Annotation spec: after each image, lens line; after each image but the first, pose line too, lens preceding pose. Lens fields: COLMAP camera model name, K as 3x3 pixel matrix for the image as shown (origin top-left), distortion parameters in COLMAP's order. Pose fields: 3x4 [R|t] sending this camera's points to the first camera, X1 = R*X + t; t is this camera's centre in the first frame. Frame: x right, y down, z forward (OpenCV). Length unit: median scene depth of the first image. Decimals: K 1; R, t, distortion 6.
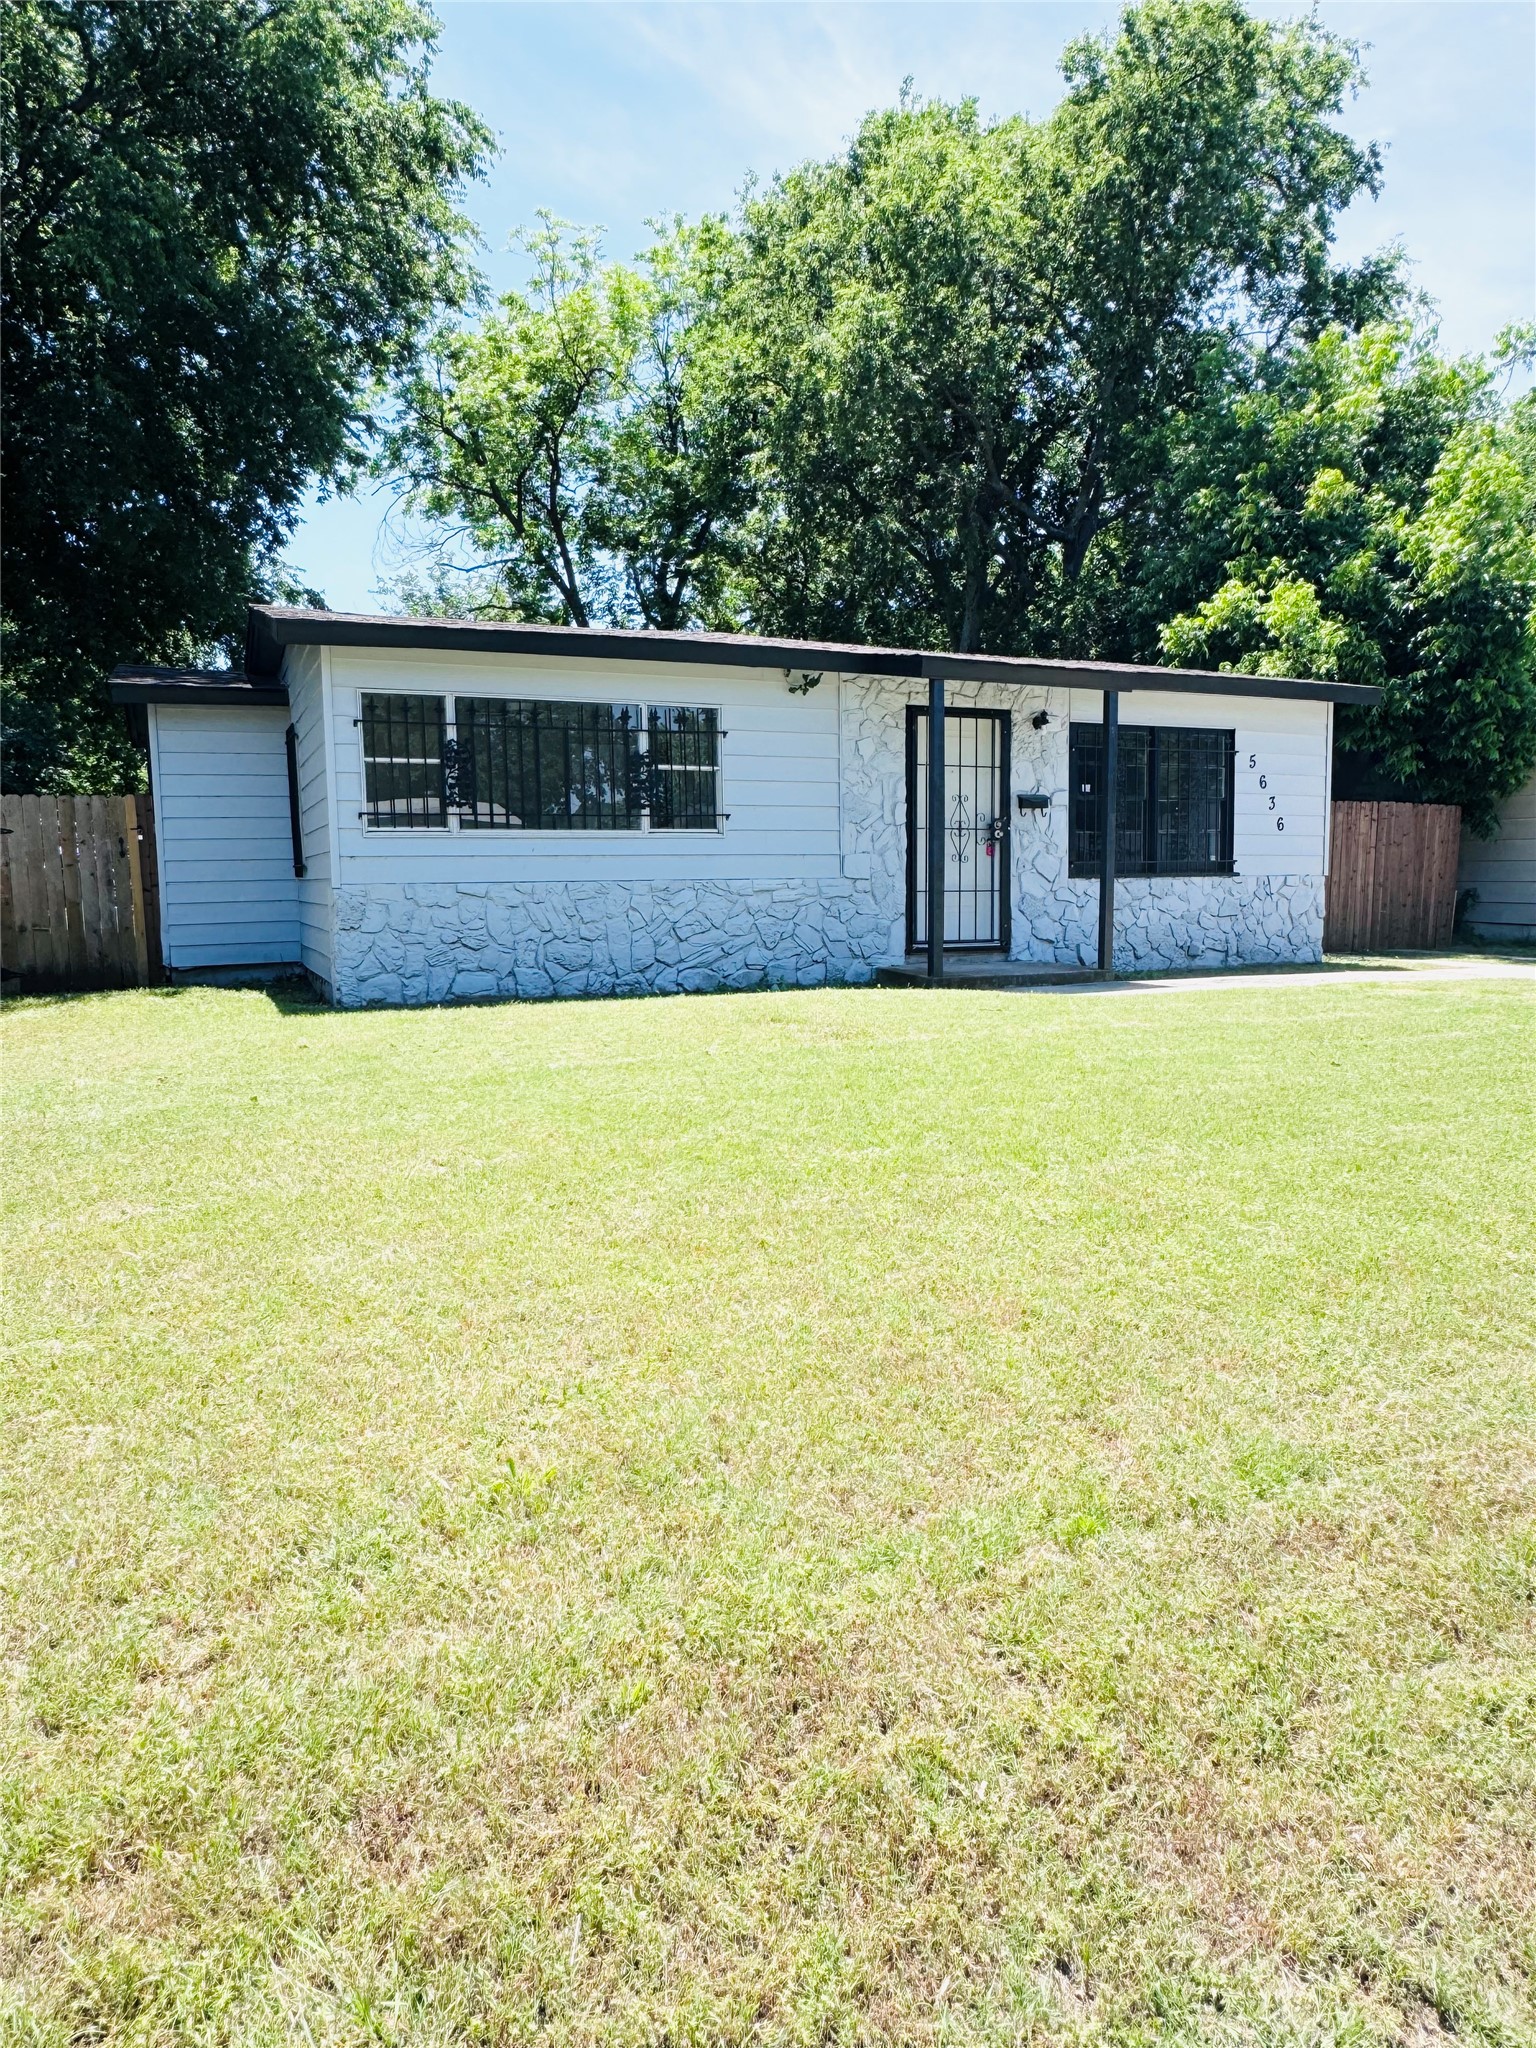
lens RADIAL K [[1311.8, 0, 768.6], [0, 1311.8, 1017.0], [0, 0, 1]] dist [-0.002820, 0.000036]
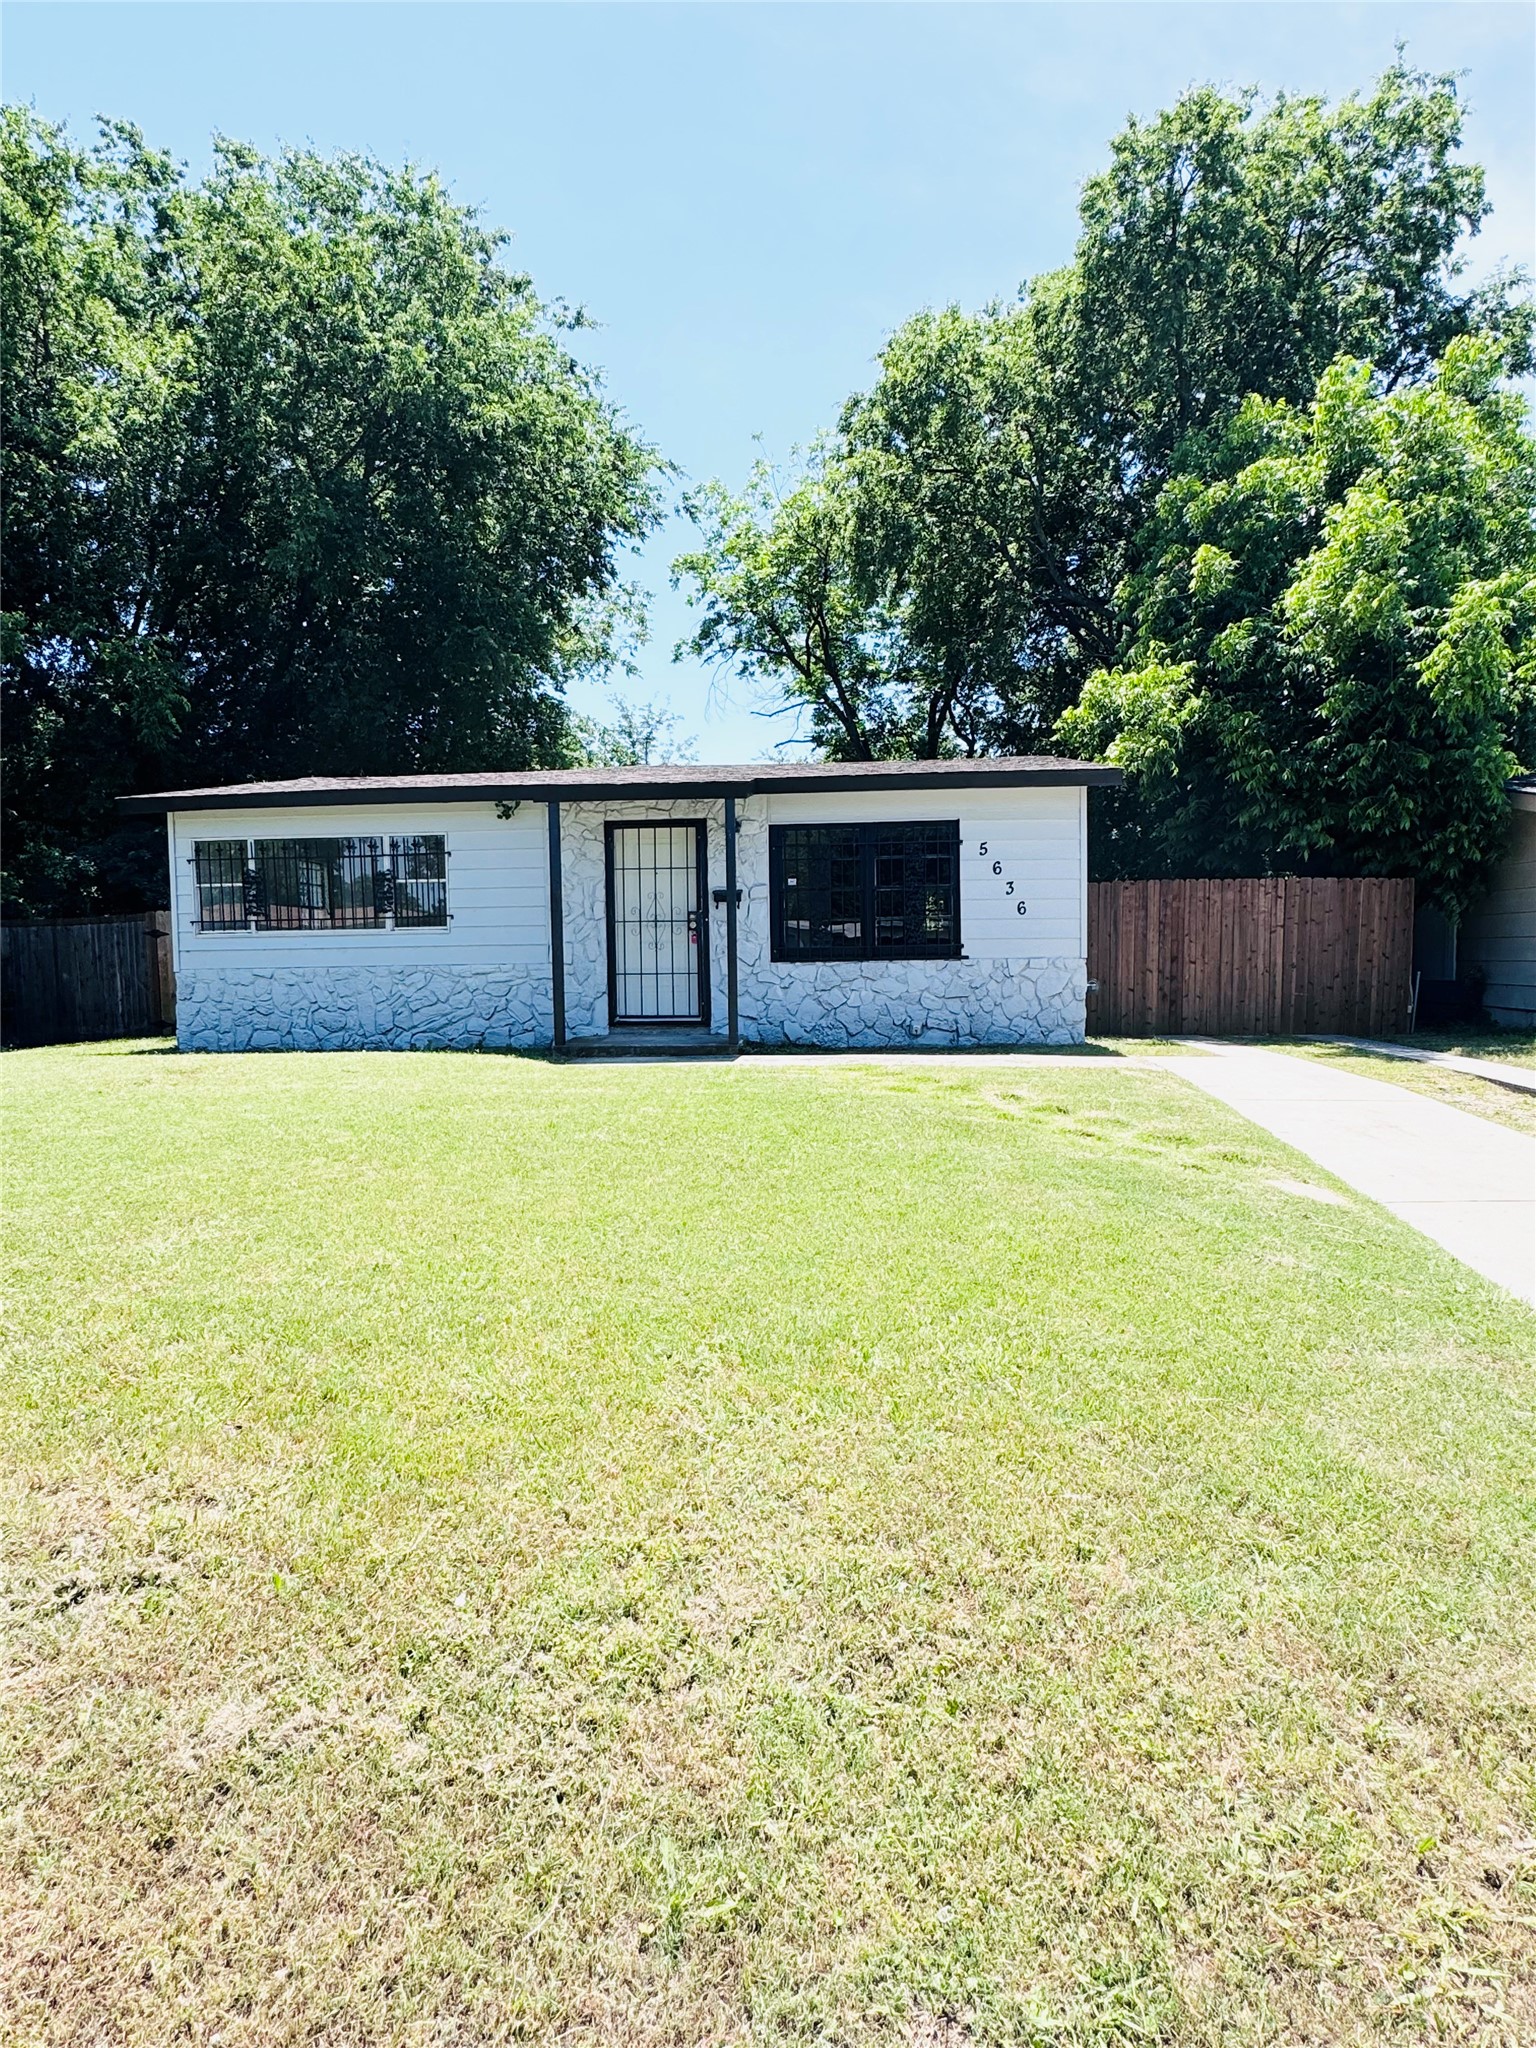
lens RADIAL K [[1135.8, 0, 767.4], [0, 1135.8, 1035.6], [0, 0, 1]] dist [0.001802, 0.000219]
pose [[0.883169, 0.025550, -0.468359, 0.713312], [-0.043918, 0.998633, -0.028338, -0.015427], [0.466994, 0.045597, 0.883084, 0.143706]]
